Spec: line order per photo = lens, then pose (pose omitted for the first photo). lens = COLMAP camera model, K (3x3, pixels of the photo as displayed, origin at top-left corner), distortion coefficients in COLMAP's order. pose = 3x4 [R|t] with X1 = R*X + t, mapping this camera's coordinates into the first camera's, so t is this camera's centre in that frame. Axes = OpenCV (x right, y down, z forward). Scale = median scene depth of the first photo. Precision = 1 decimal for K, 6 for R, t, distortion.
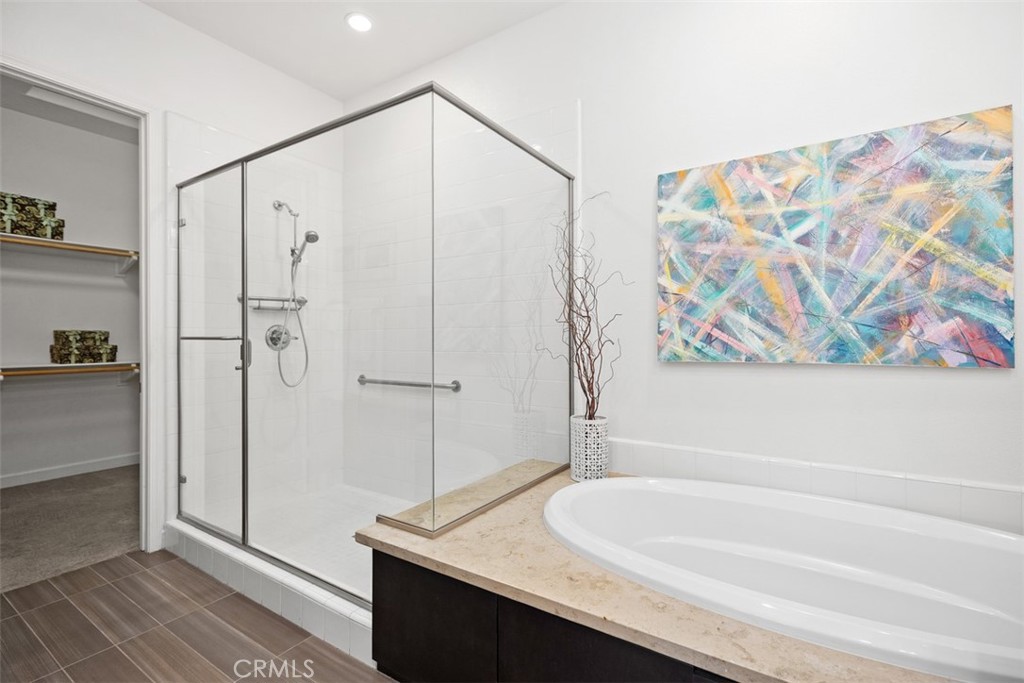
lens RADIAL K [[465.7, 0, 511.1], [0, 465.7, 340.2], [0, 0, 1]] dist [0.011238, -0.000641]
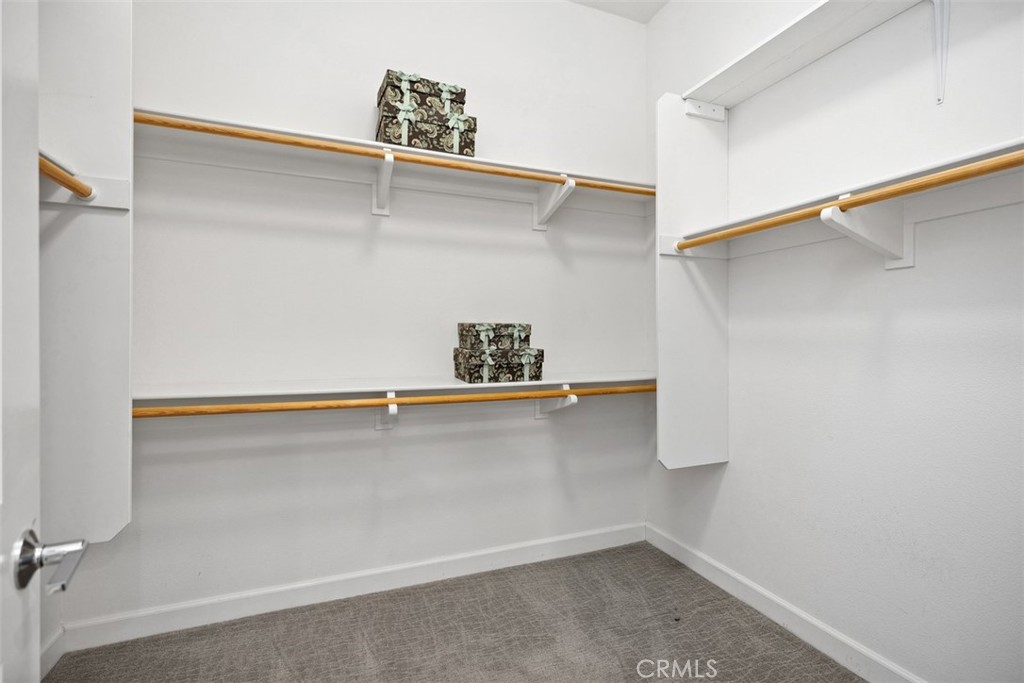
lens RADIAL K [[465.7, 0, 510.9], [0, 465.7, 340.1], [0, 0, 1]] dist [0.011238, -0.000641]
pose [[0.814294, -0.001051, -0.580452, -0.600546], [-0.001630, 0.999990, -0.004098, 0.002274], [0.580451, 0.004283, 0.814284, 0.581791]]
